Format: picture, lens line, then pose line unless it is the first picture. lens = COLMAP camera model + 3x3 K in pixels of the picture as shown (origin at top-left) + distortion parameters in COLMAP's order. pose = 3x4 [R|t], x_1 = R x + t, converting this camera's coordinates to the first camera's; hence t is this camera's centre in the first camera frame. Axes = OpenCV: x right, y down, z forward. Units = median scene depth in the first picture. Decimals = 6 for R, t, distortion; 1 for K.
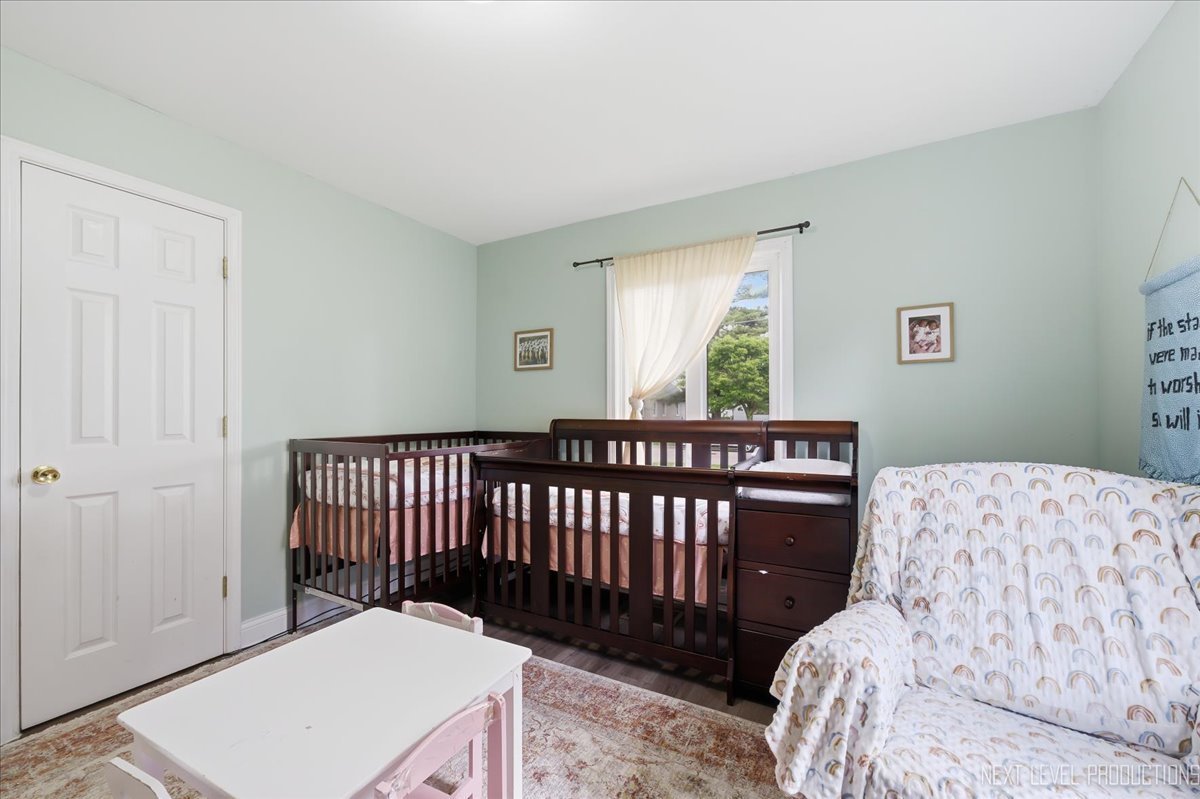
lens RADIAL K [[483.3, 0, 606.3], [0, 483.3, 407.5], [0, 0, 1]] dist [-0.046374, 0.000321]
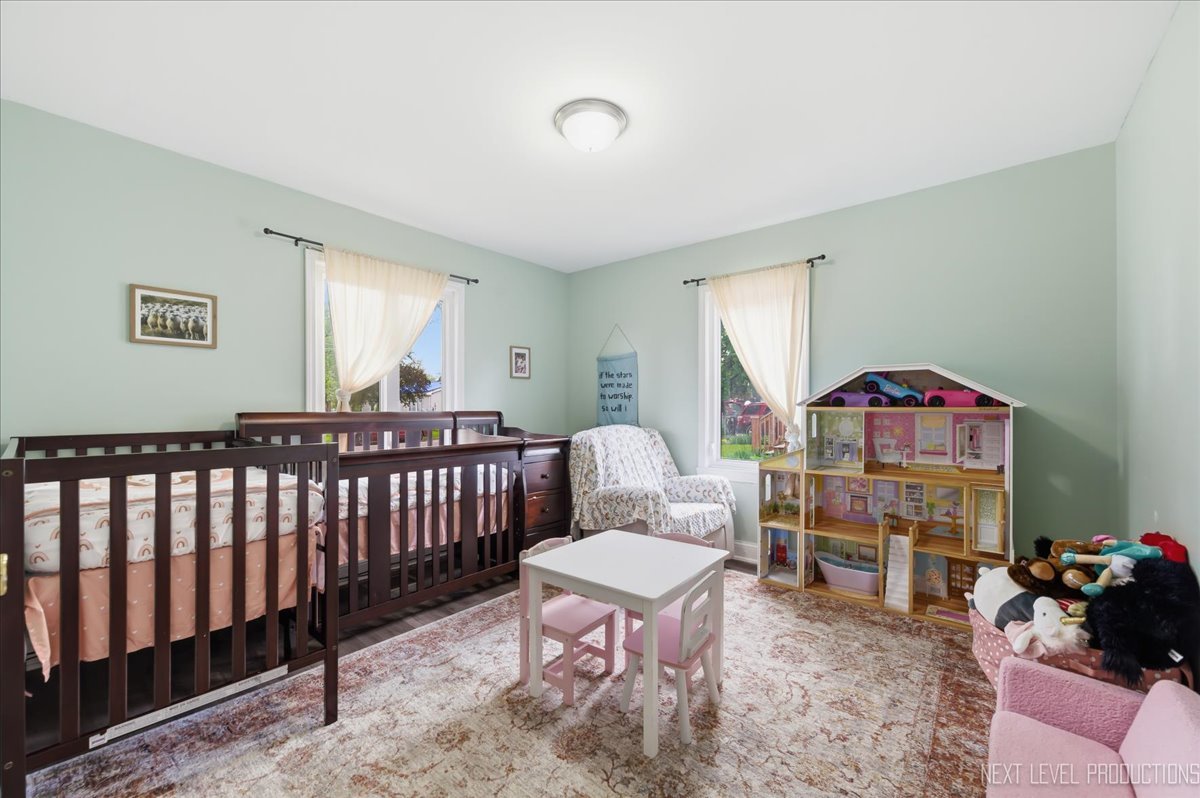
lens RADIAL K [[483.3, 0, 606.3], [0, 483.3, 407.0], [0, 0, 1]] dist [-0.046374, 0.000321]
pose [[0.152774, 0.001200, 0.988260, -1.047160], [-0.009798, 0.999952, 0.000301, 0.010268], [-0.988213, -0.009729, 0.152778, 0.366575]]
